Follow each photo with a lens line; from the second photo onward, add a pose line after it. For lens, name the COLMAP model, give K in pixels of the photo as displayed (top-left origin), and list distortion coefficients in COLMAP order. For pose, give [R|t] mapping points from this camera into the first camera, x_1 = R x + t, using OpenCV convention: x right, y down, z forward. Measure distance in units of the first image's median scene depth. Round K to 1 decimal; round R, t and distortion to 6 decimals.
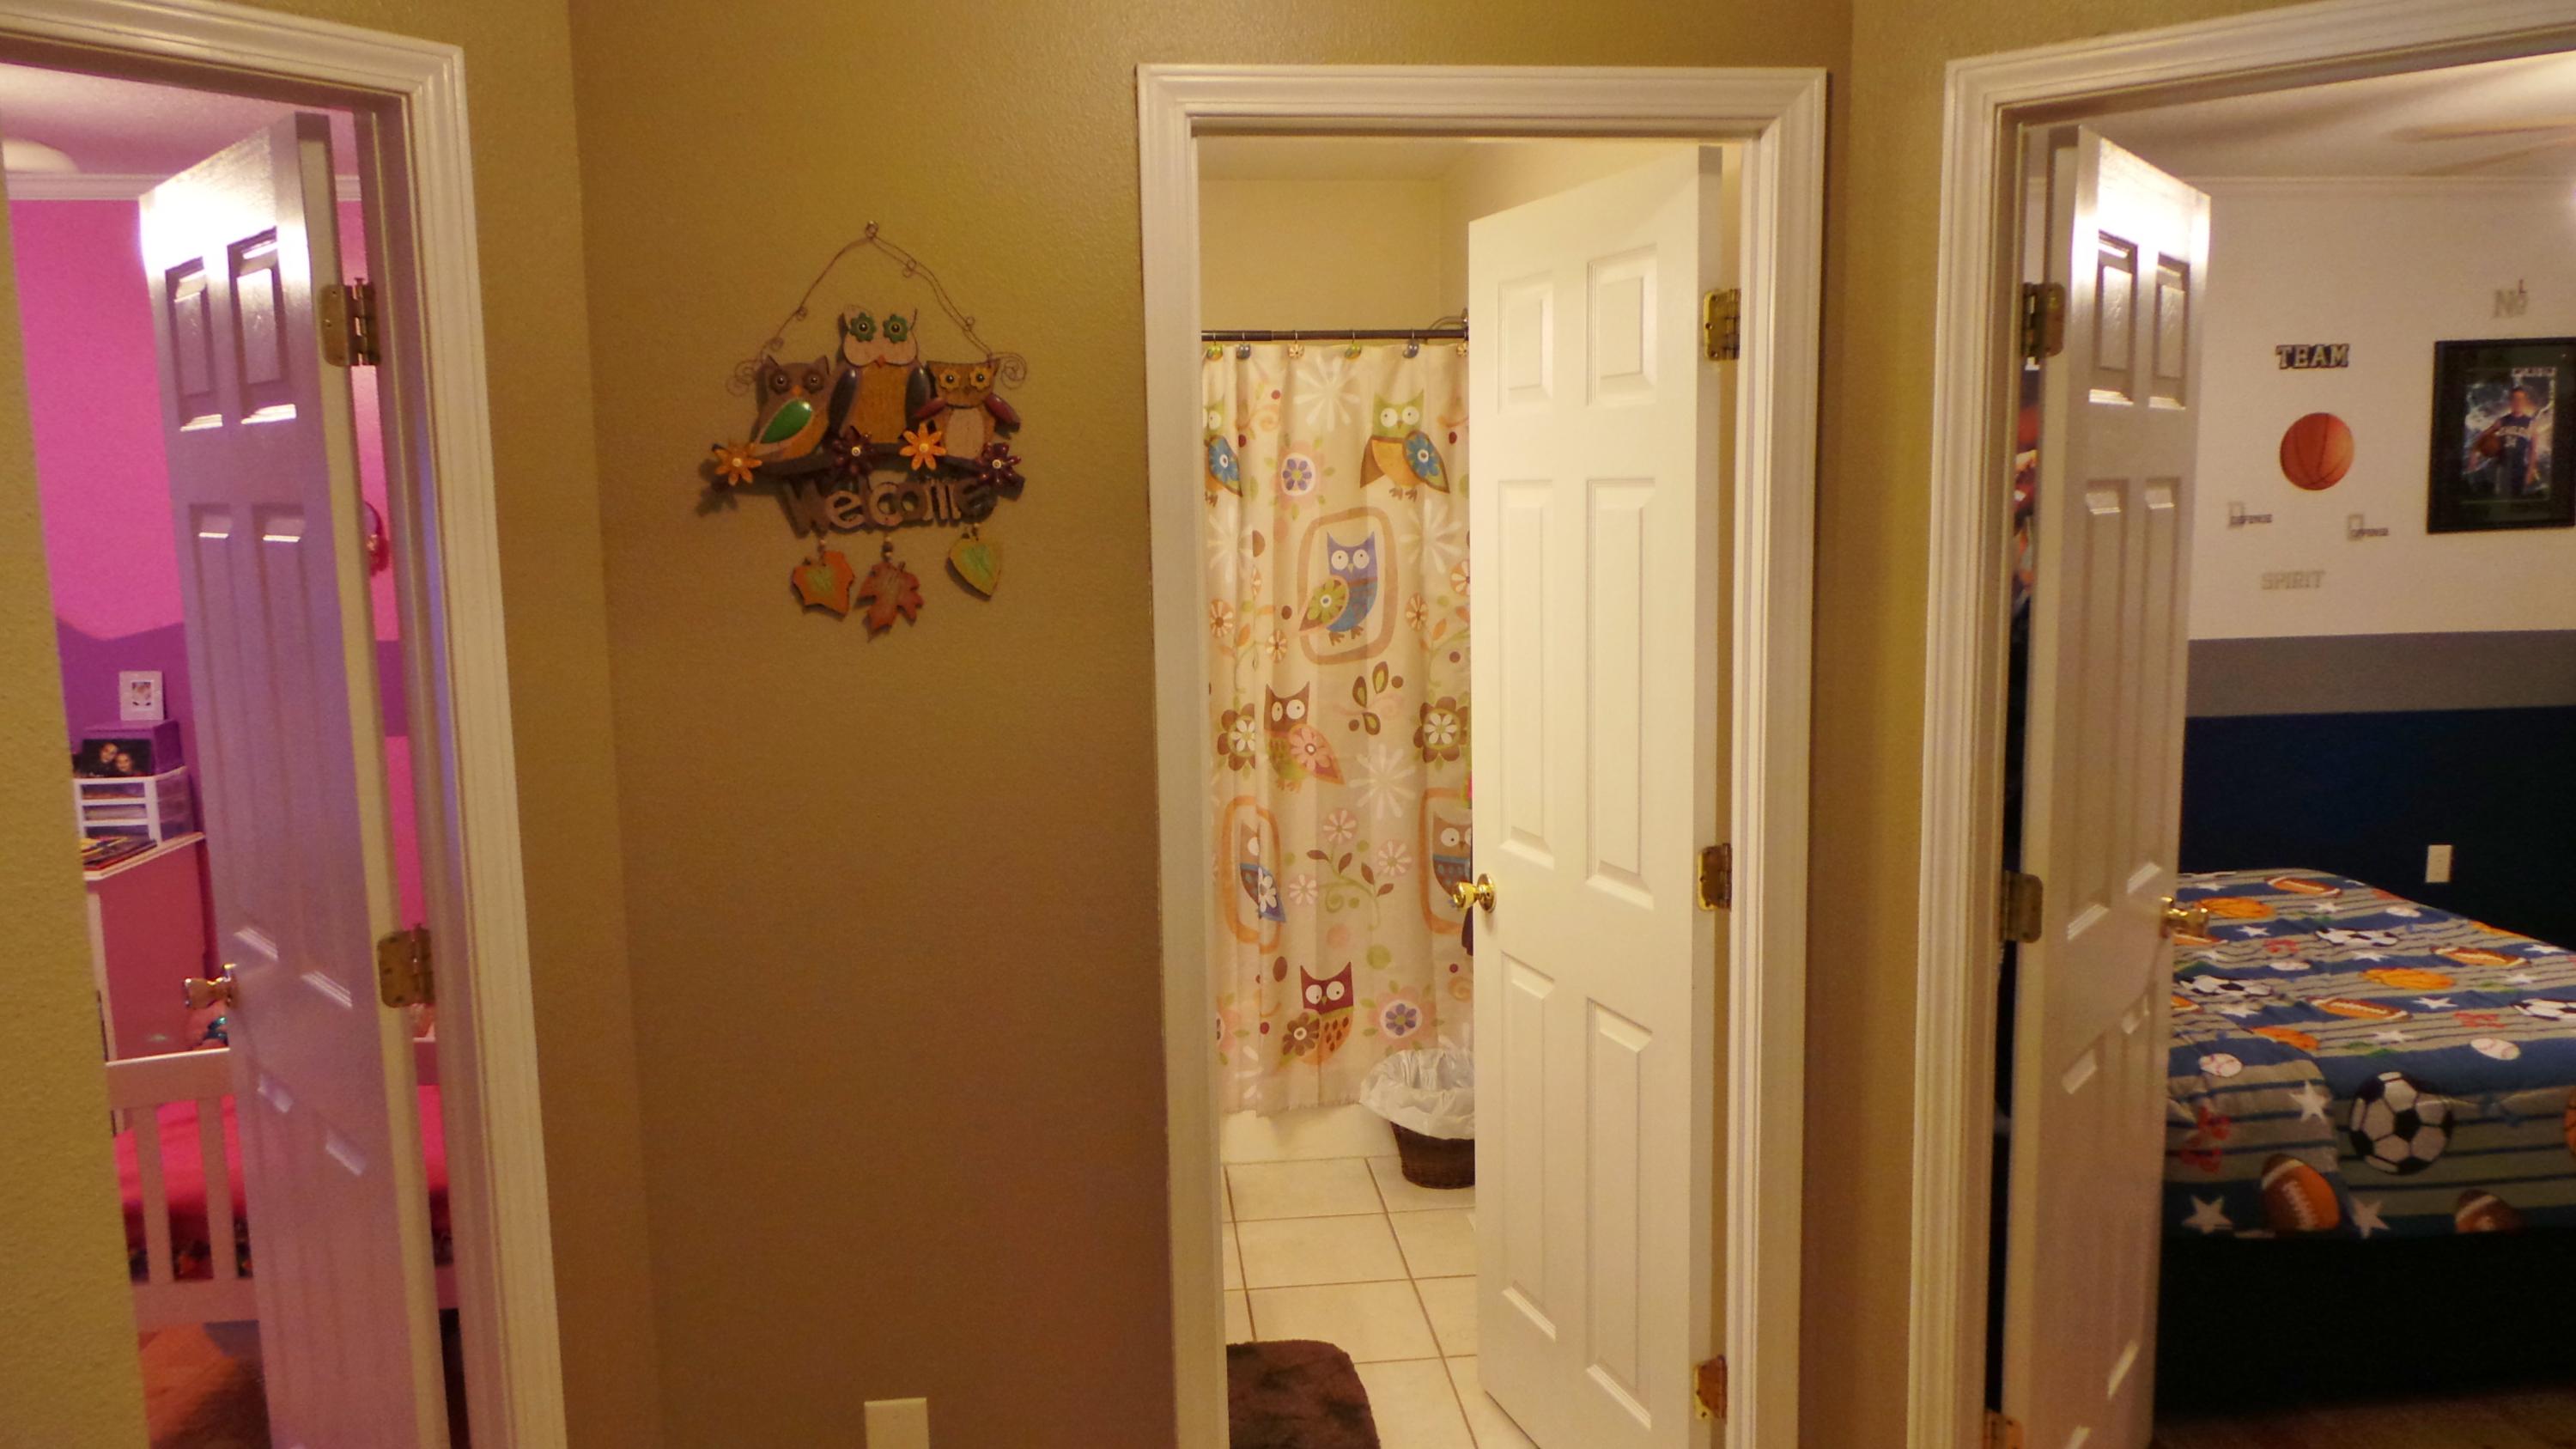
lens RADIAL K [[1822.8, 0, 1288.0], [0, 1822.8, 724.5], [0, 0, 1]] dist [-0.056196, 0.089493]
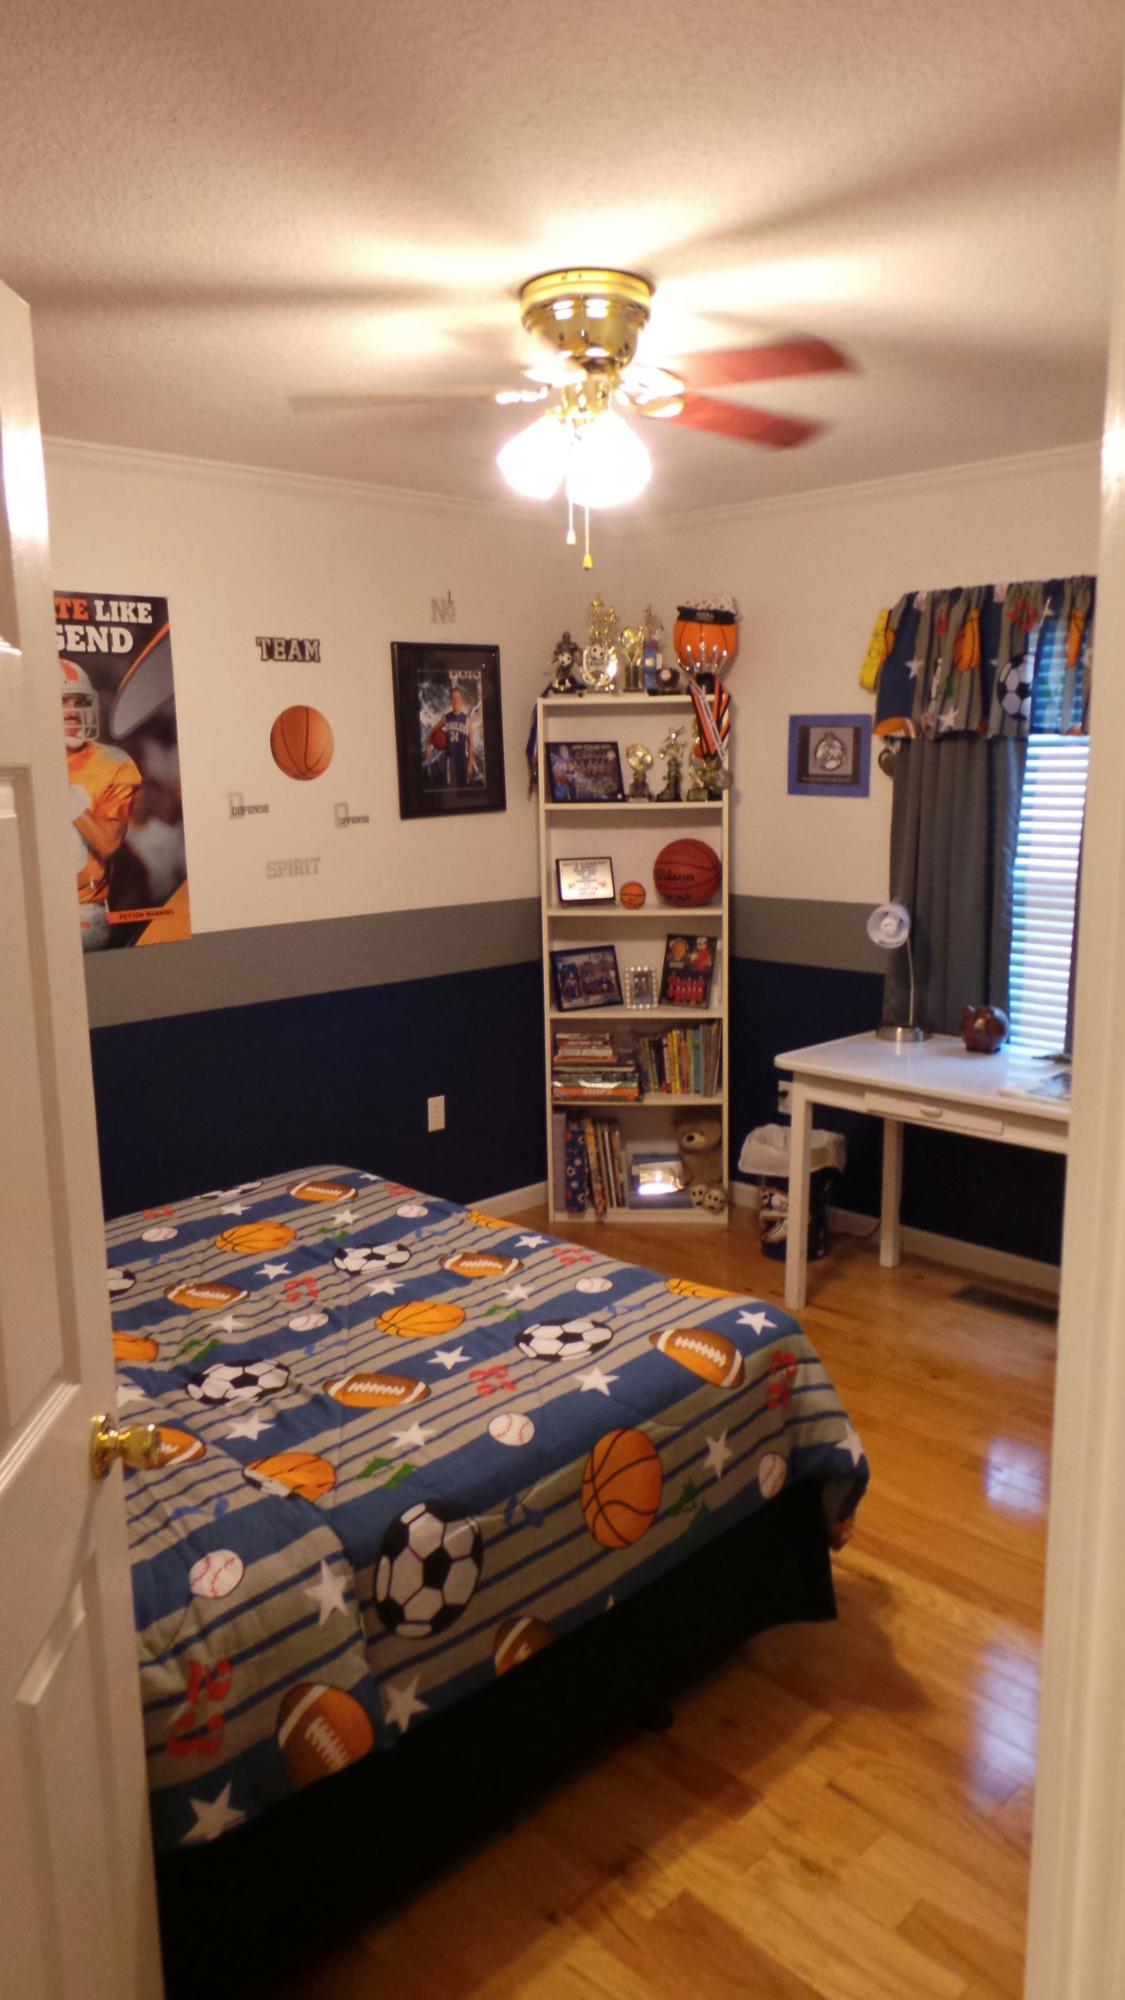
lens RADIAL K [[1394.3, 0, 562.5], [0, 1394.3, 1000.0], [0, 0, 1]] dist [0.006208, 0.000716]
pose [[0.783769, -0.103185, 0.612421, 0.272368], [0.085094, 0.994643, 0.058682, -0.057855], [-0.615195, 0.006120, 0.788351, 0.418029]]
